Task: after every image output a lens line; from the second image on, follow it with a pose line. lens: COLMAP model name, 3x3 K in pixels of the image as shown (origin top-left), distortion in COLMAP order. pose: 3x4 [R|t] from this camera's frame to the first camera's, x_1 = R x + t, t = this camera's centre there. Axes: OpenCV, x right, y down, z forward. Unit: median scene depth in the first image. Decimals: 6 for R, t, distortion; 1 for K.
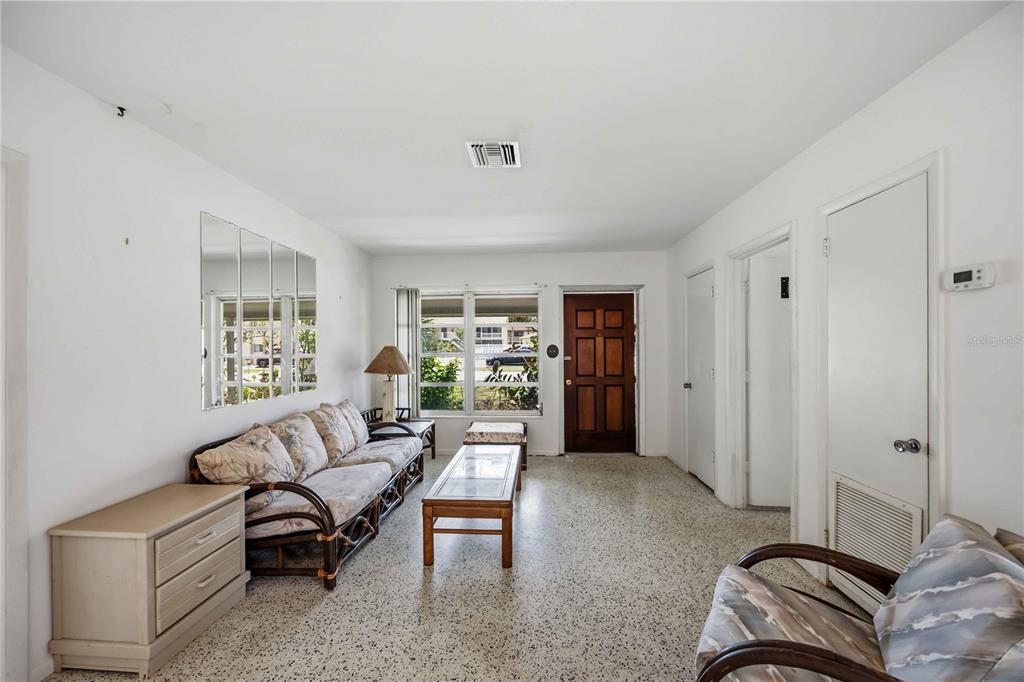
lens RADIAL K [[398.8, 0, 505.0], [0, 398.8, 347.9], [0, 0, 1]] dist [-0.000742, -0.000393]
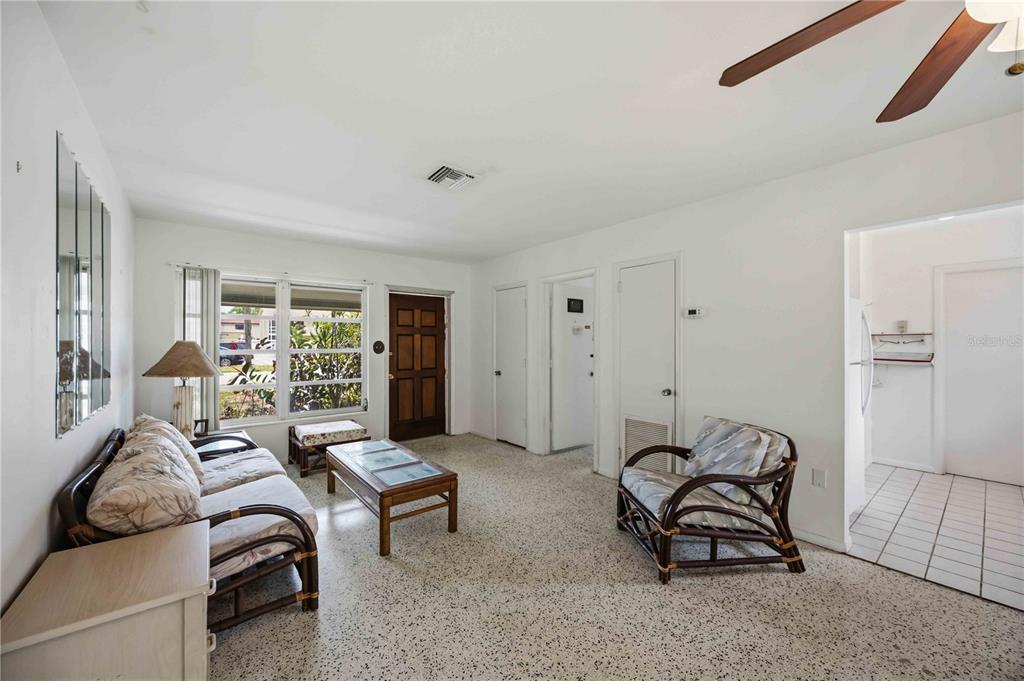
lens RADIAL K [[398.8, 0, 503.9], [0, 398.8, 341.6], [0, 0, 1]] dist [-0.000742, -0.000393]
pose [[0.742743, 0.006836, 0.669542, -0.415060], [-0.001973, 0.999966, -0.008021, 0.002332], [-0.669574, 0.004636, 0.742731, 0.020368]]
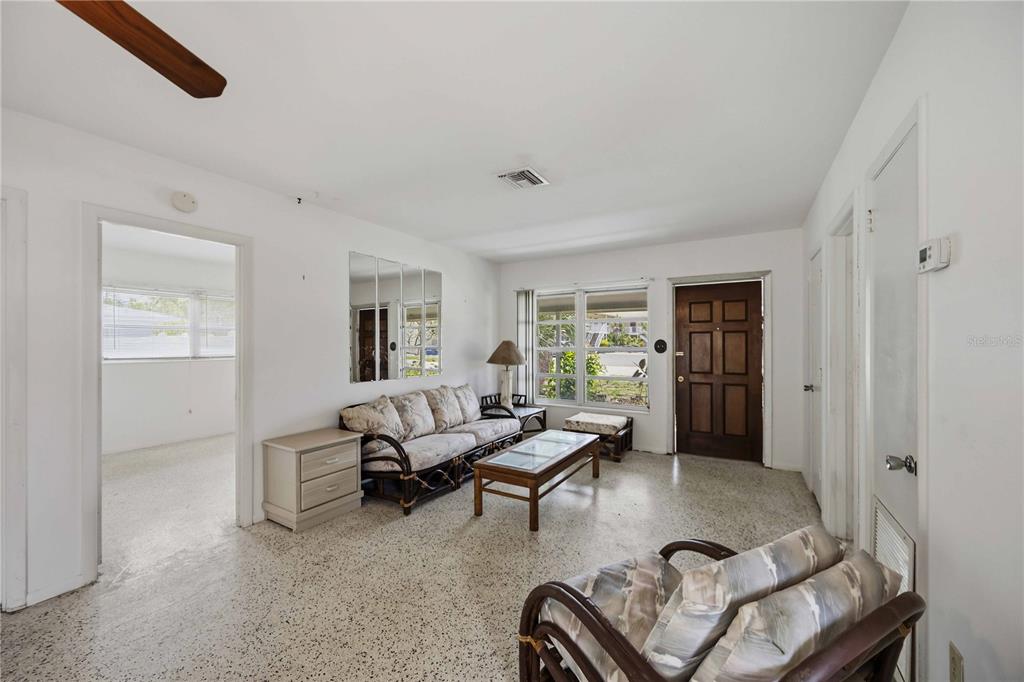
lens RADIAL K [[398.8, 0, 502.6], [0, 398.8, 343.7], [0, 0, 1]] dist [-0.000742, -0.000393]
pose [[0.884815, 0.005200, -0.465914, 0.289869], [-0.003720, 0.999985, 0.004096, -0.000545], [0.465928, -0.001891, 0.884821, -0.044923]]
